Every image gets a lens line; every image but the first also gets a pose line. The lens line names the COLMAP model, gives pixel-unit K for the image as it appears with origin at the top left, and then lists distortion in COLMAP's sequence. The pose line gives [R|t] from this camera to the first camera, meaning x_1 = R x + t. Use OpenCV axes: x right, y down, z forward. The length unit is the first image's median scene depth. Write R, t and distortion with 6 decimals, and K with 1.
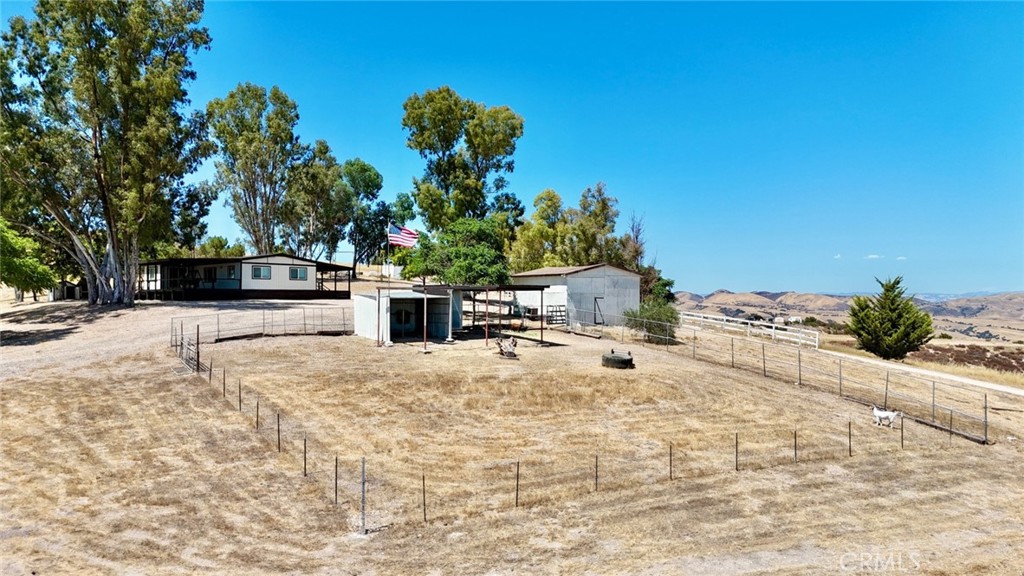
lens RADIAL K [[757.4, 0, 501.6], [0, 757.4, 308.1], [0, 0, 1]] dist [0.031957, -0.013729]
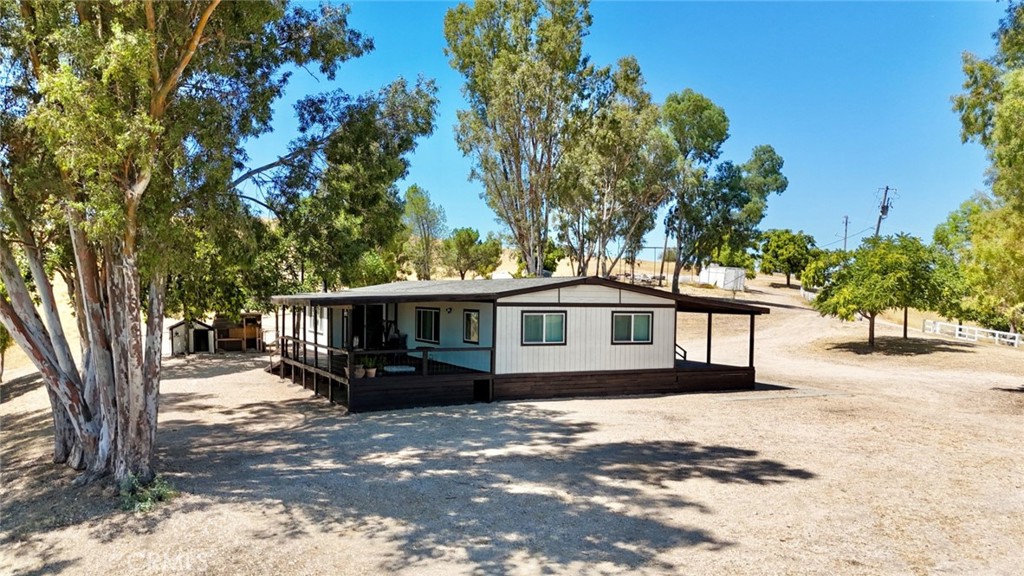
lens RADIAL K [[757.4, 0, 511.5], [0, 757.4, 288.5], [0, 0, 1]] dist [0.031957, -0.013729]
pose [[0.952066, 0.003704, -0.305869, -0.140700], [-0.005336, 0.999976, -0.004500, -0.042607], [0.305845, 0.005916, 0.952063, 0.413179]]
